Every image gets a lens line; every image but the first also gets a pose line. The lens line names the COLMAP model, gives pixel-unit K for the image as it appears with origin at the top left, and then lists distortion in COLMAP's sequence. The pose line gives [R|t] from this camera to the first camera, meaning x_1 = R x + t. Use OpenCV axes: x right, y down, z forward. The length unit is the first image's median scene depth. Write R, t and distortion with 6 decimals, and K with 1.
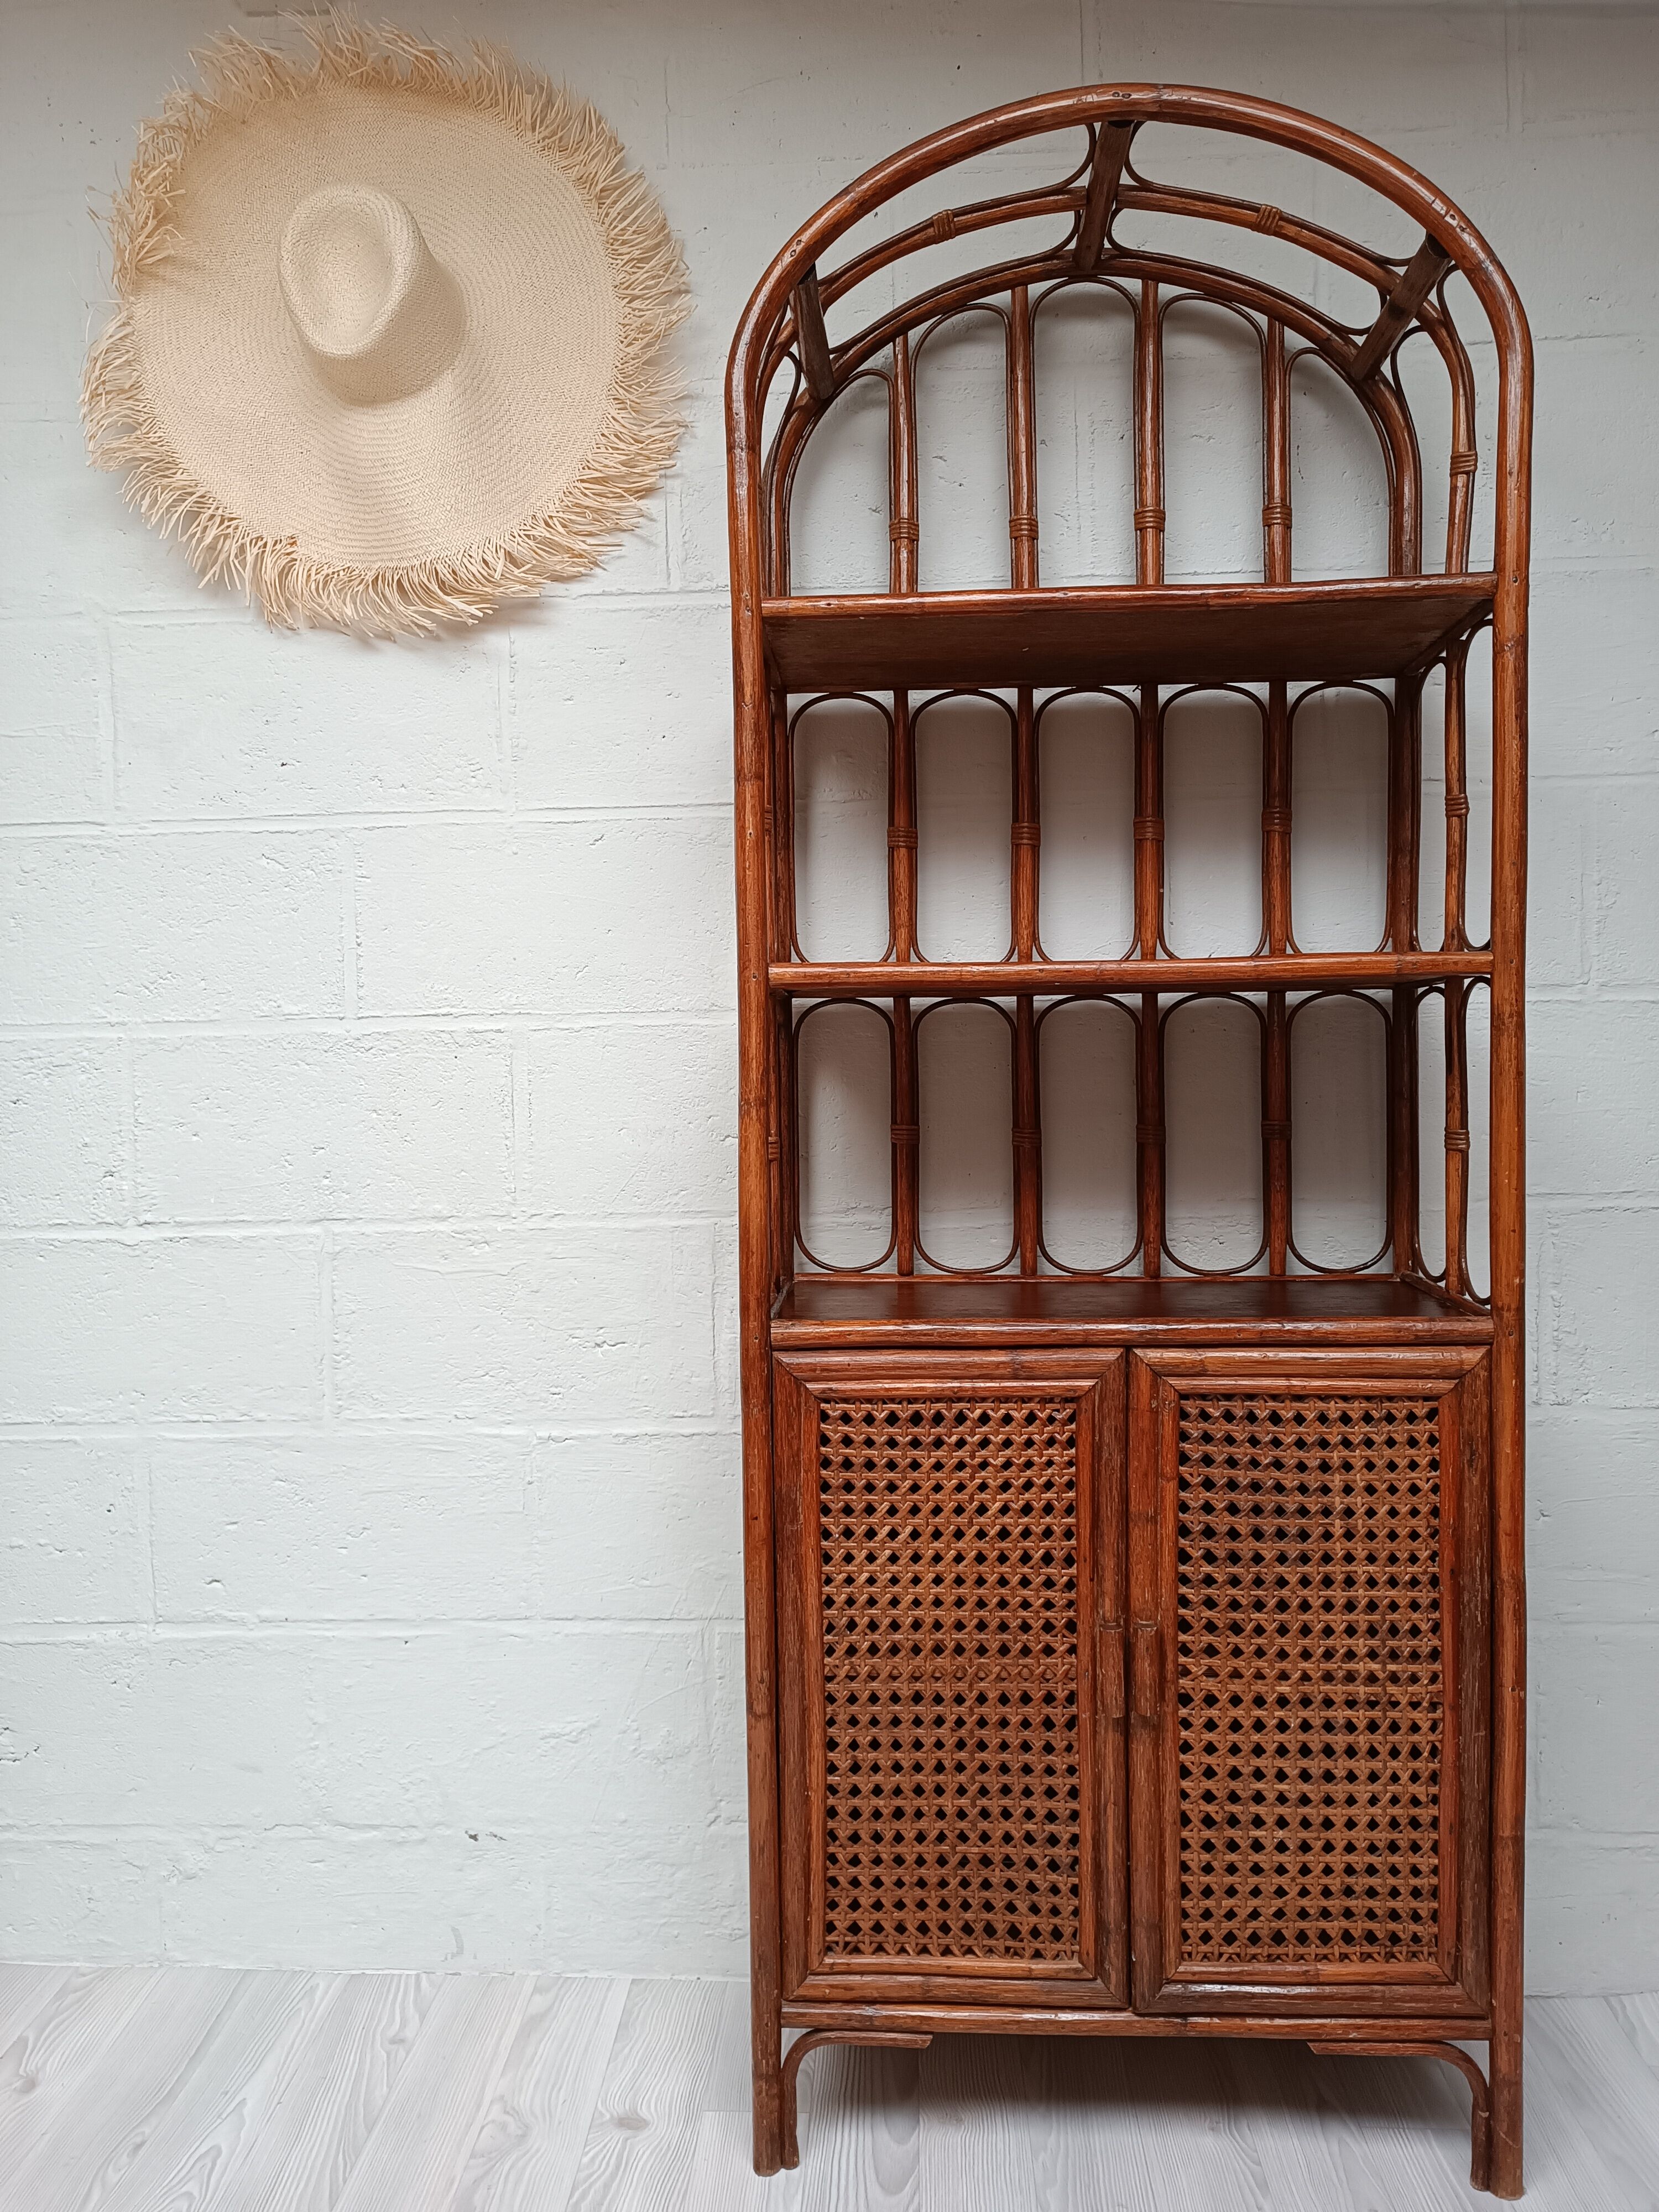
lens RADIAL K [[1574.0, 0, 829.5], [0, 1574.0, 1106.0], [0, 0, 1]] dist [0.019365, -0.017350]
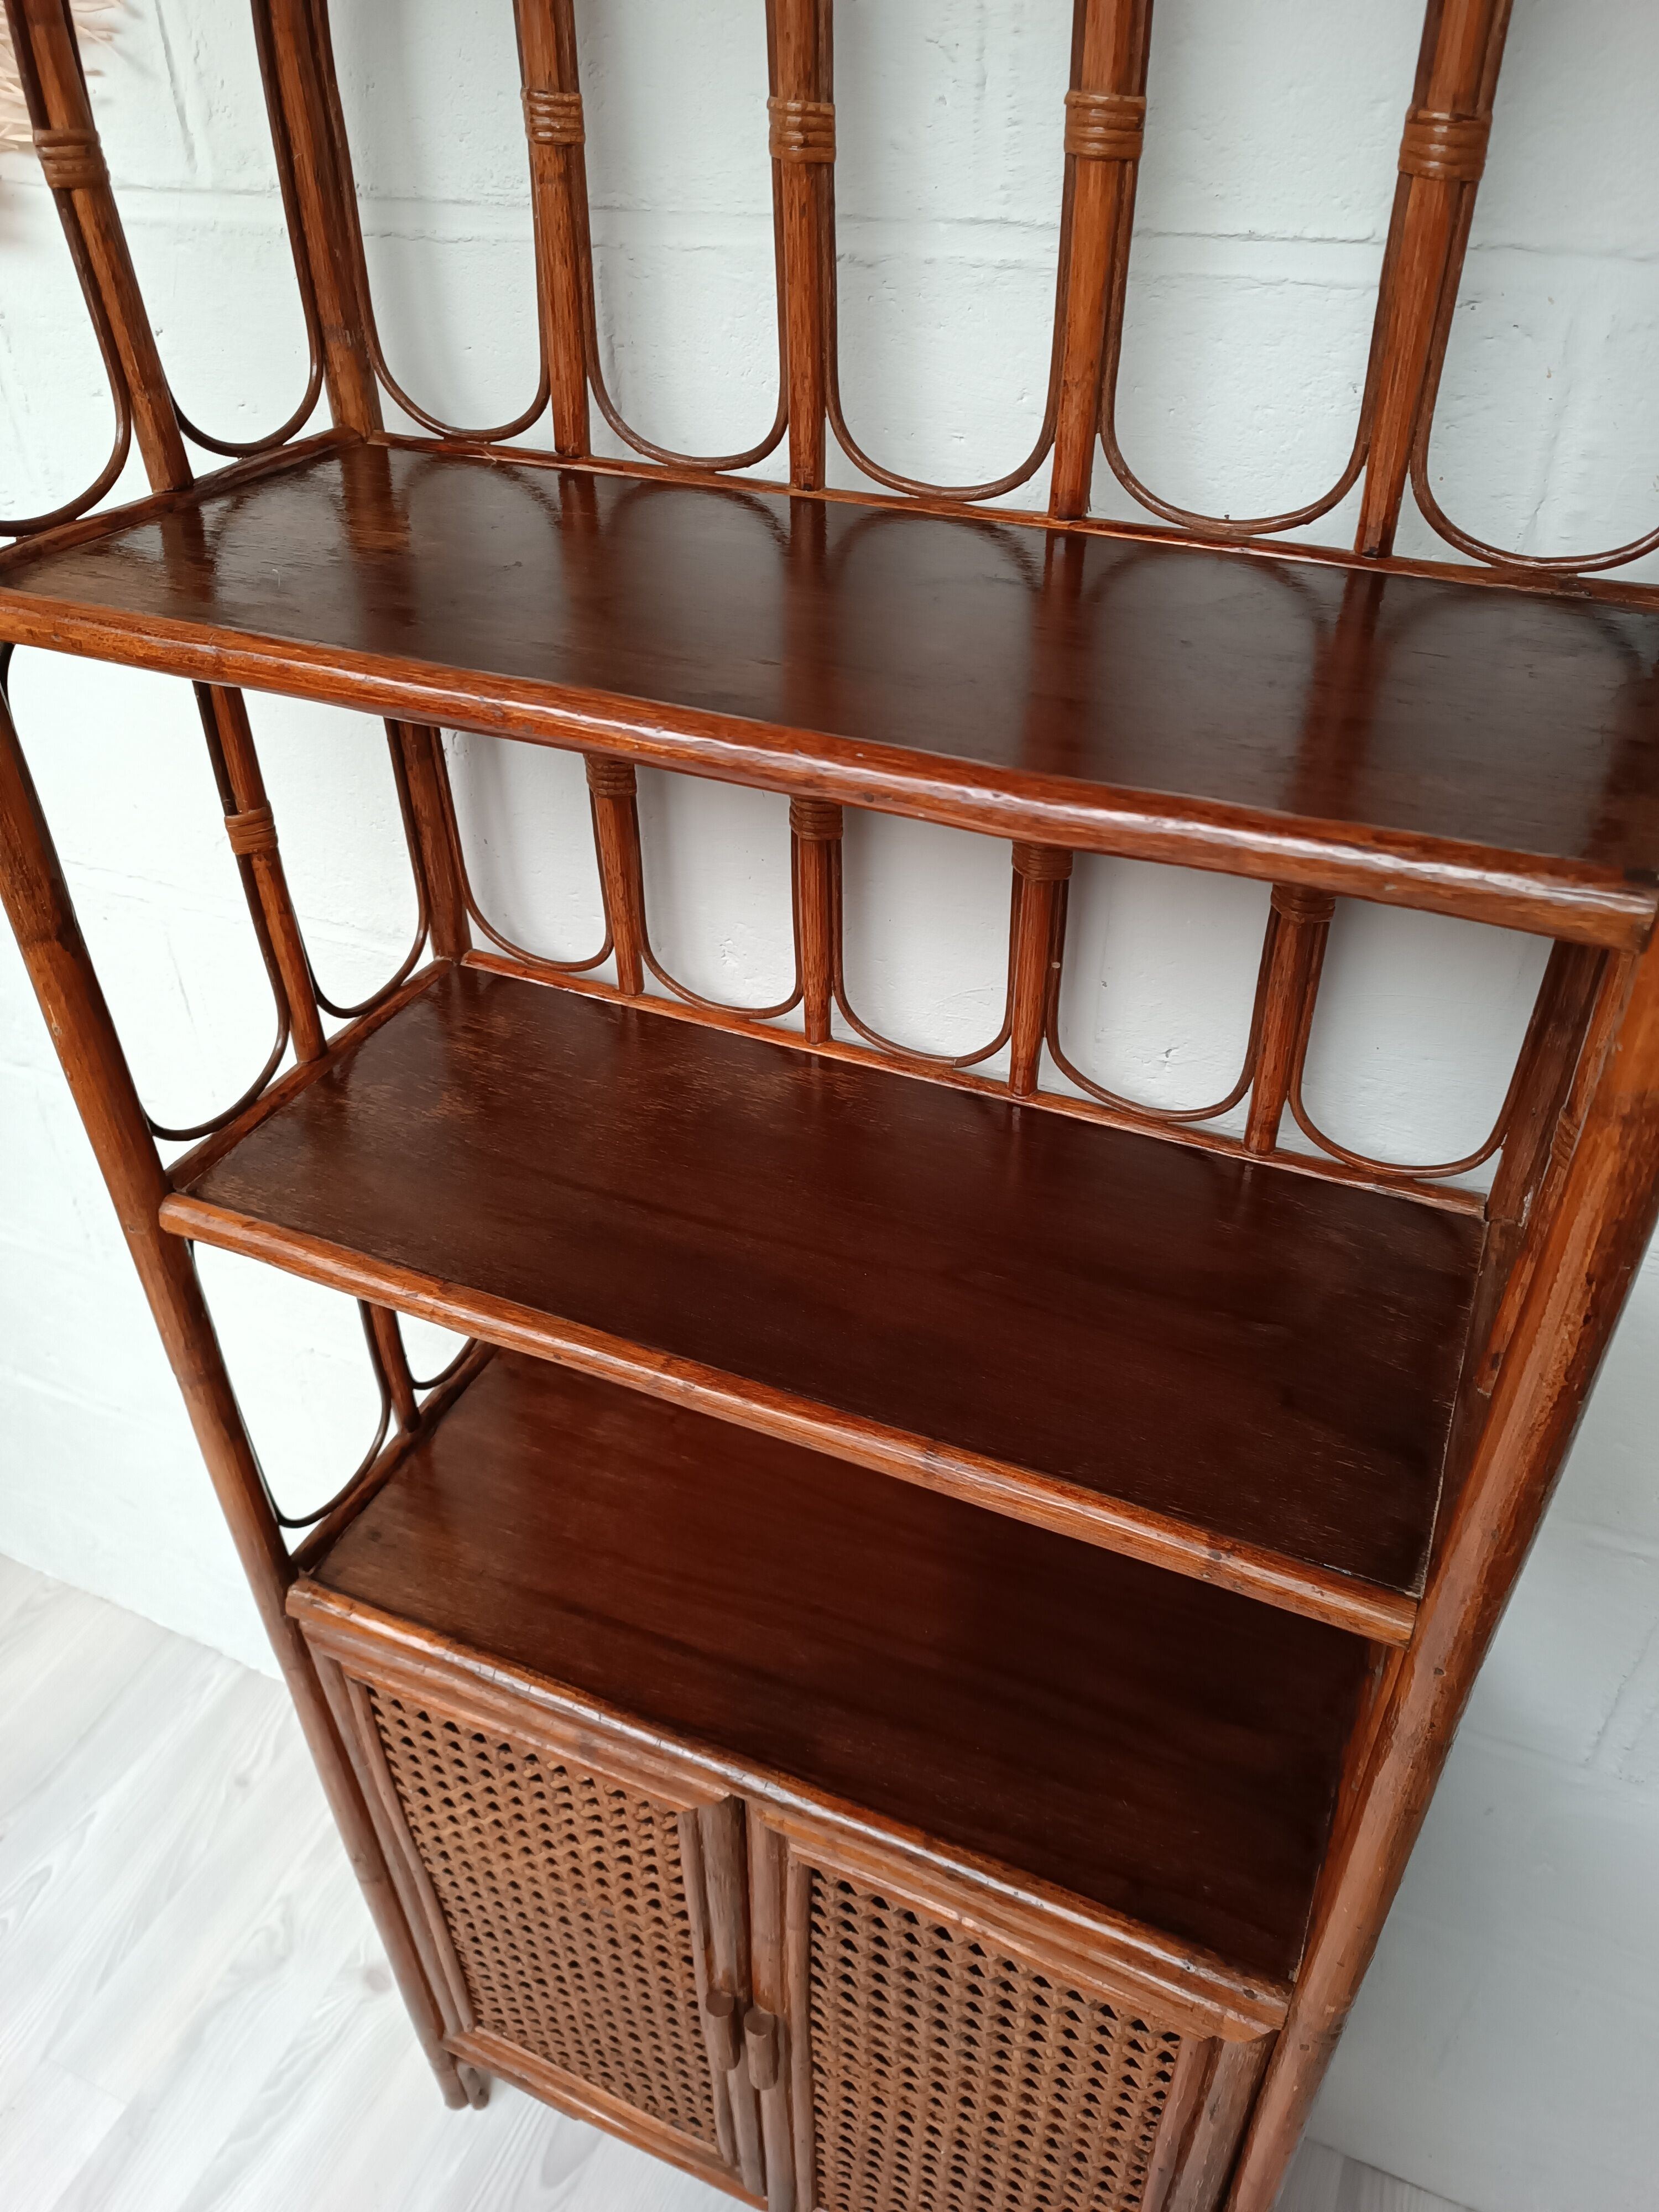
lens RADIAL K [[1609.1, 0, 829.5], [0, 1609.1, 1106.0], [0, 0, 1]] dist [0.024133, -0.017836]
pose [[0.931416, 0.219621, -0.290225, 0.354000], [-0.013056, 0.817067, 0.576395, -0.467204], [0.363722, -0.533074, 0.763897, 0.642099]]
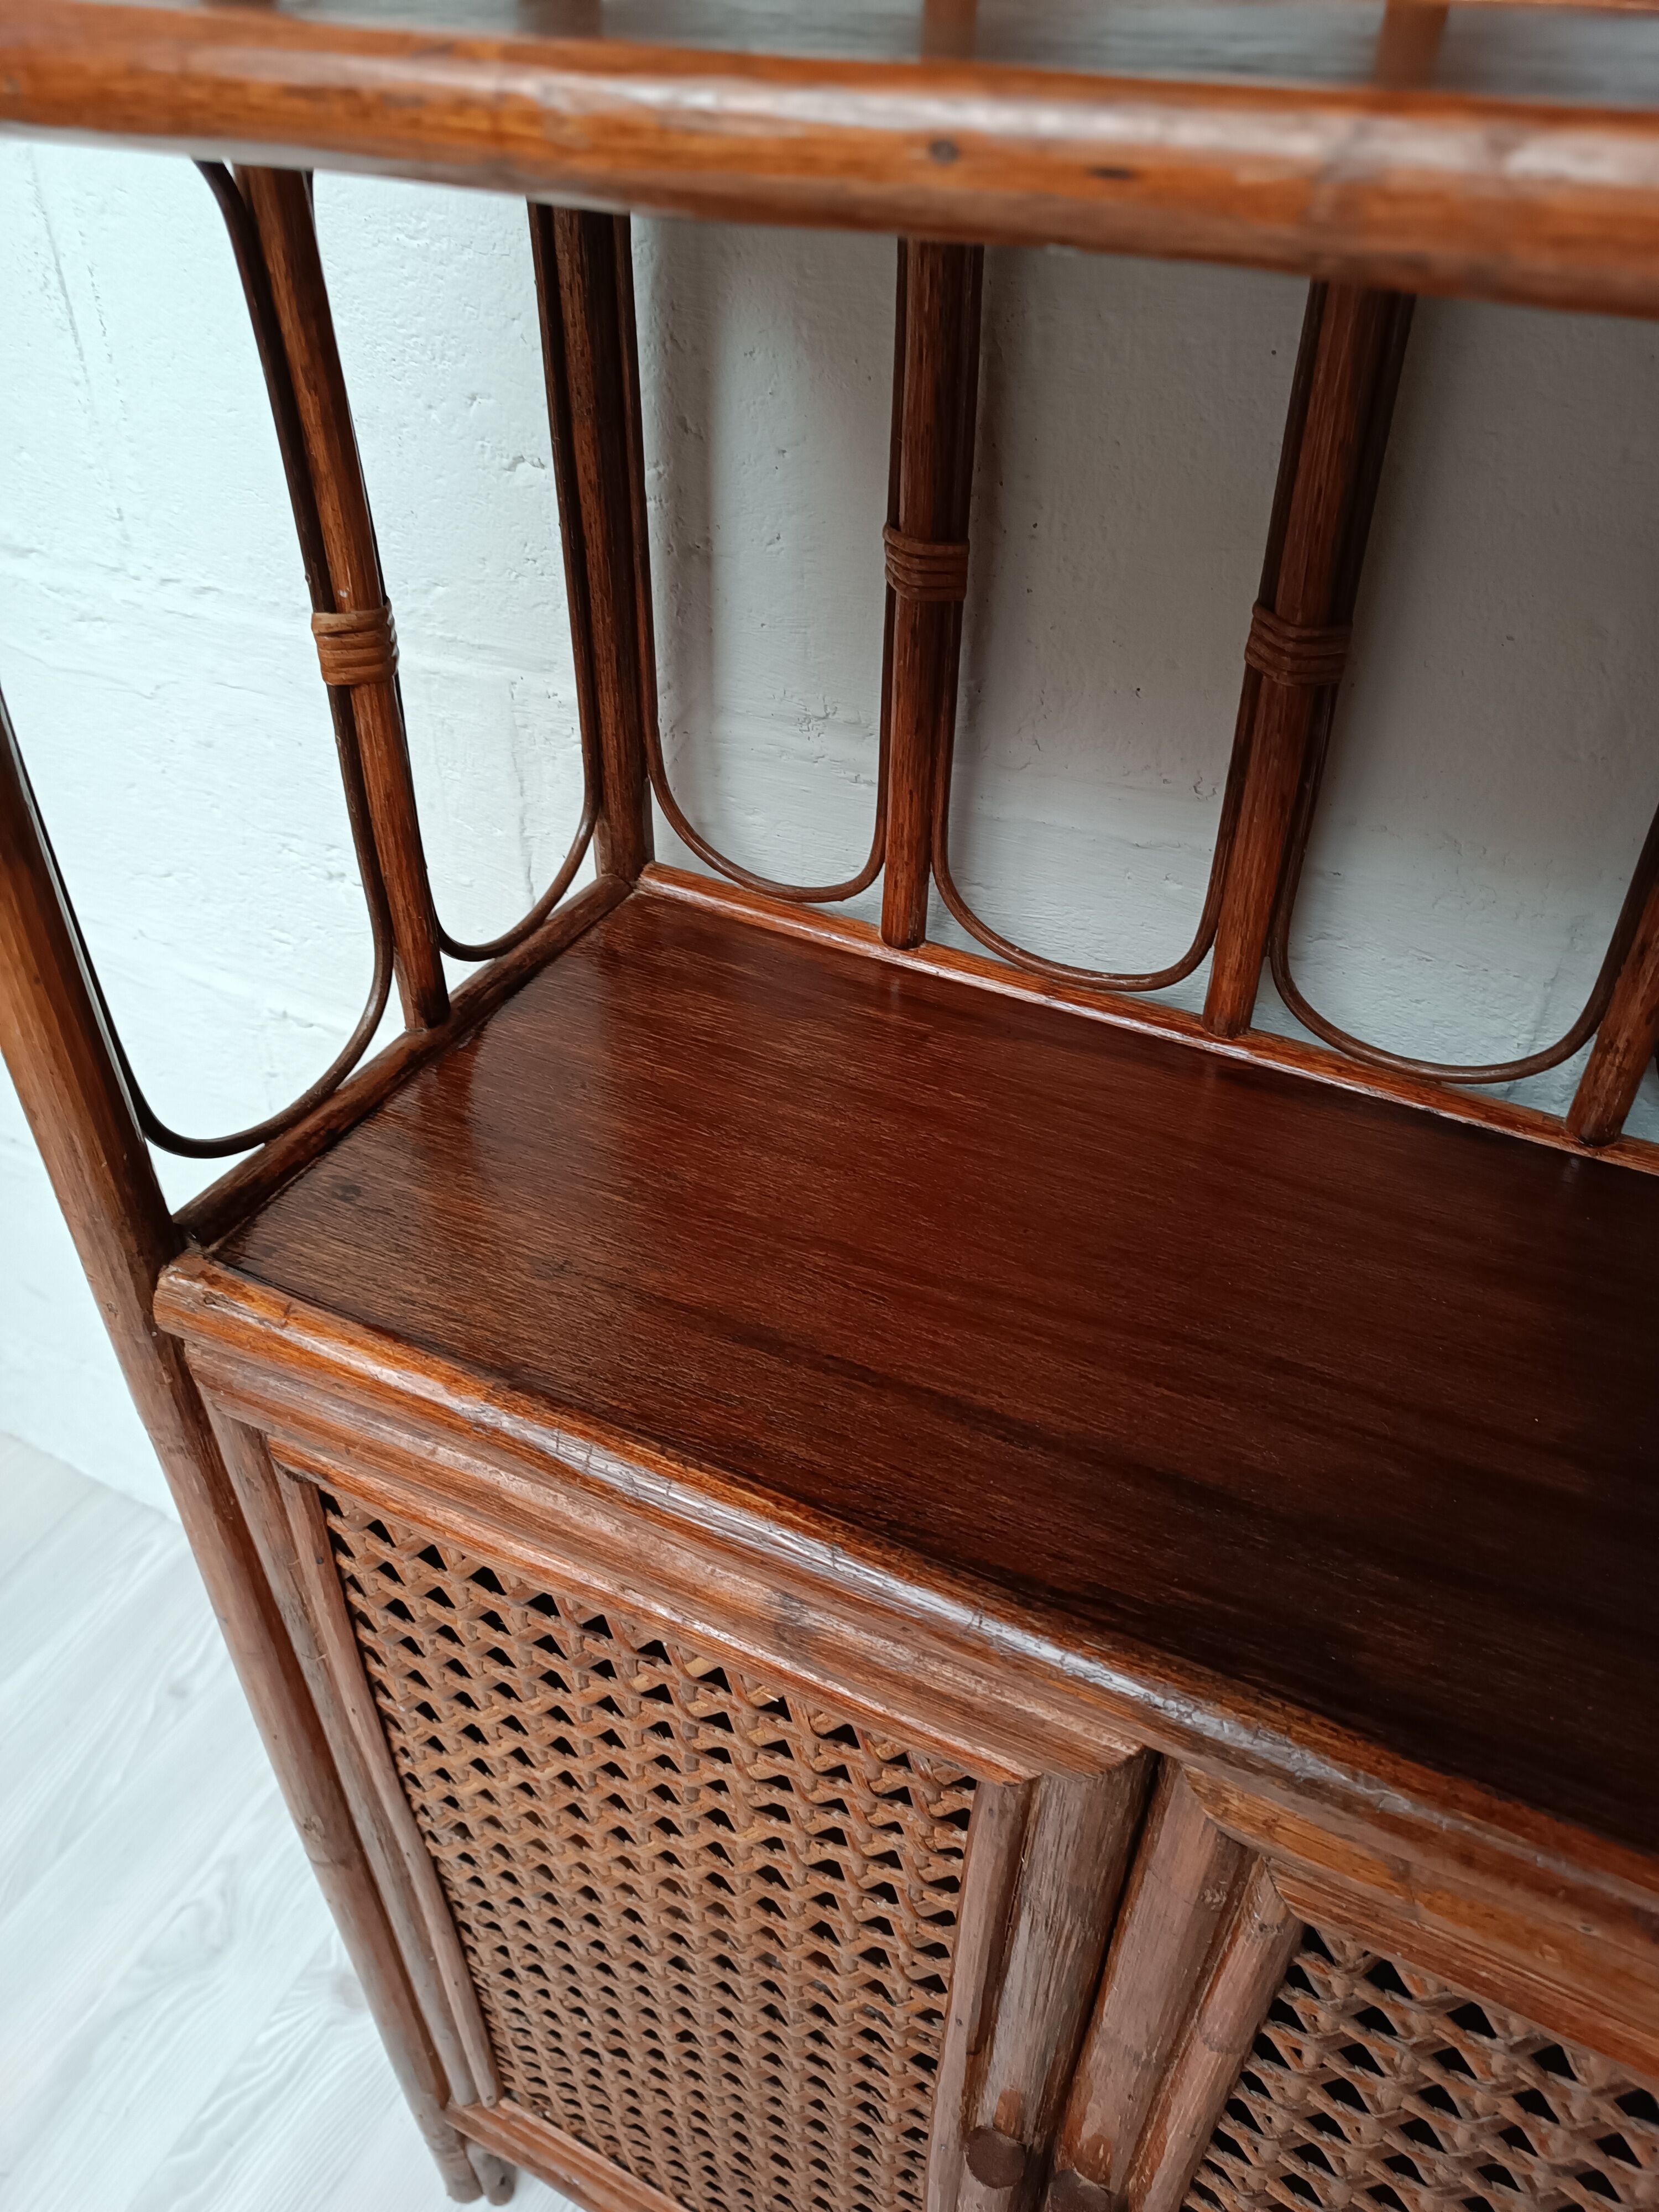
lens RADIAL K [[1597.1, 0, 828.3], [0, 1597.1, 1097.8], [0, 0, 1]] dist [0.021309, -0.026895]
pose [[0.913603, 0.265321, -0.308114, 0.189712], [-0.035567, 0.807010, 0.589466, -0.102464], [0.405049, -0.527579, 0.746723, 0.815428]]
